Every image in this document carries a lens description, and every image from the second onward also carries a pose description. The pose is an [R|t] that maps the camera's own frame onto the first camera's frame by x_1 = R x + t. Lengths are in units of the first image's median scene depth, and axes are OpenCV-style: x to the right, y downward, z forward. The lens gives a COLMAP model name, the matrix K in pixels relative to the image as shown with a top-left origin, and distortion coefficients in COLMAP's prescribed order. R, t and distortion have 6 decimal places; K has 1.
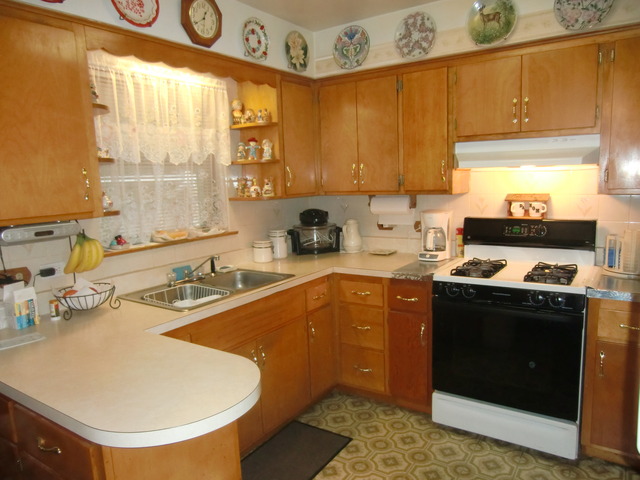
lens RADIAL K [[456.9, 0, 334.9], [0, 456.9, 241.4], [0, 0, 1]] dist [-0.051717, 0.047454]
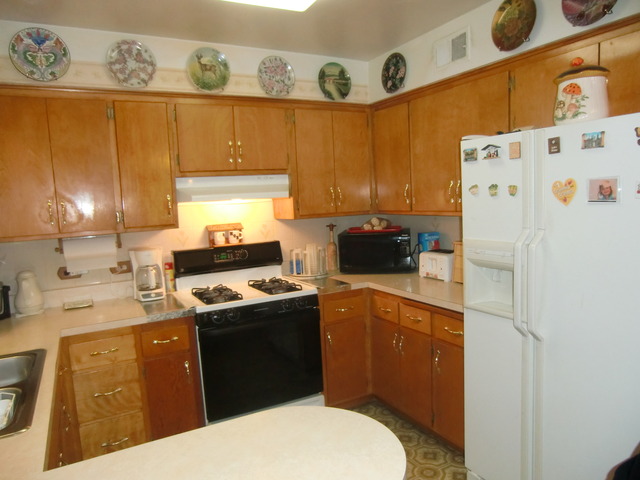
lens RADIAL K [[456.9, 0, 334.9], [0, 456.9, 241.4], [0, 0, 1]] dist [-0.051717, 0.047454]
pose [[0.460905, -0.078879, 0.883937, -0.483435], [0.164737, 0.986335, 0.002119, -0.019556], [-0.872026, 0.144641, 0.467601, 0.236710]]
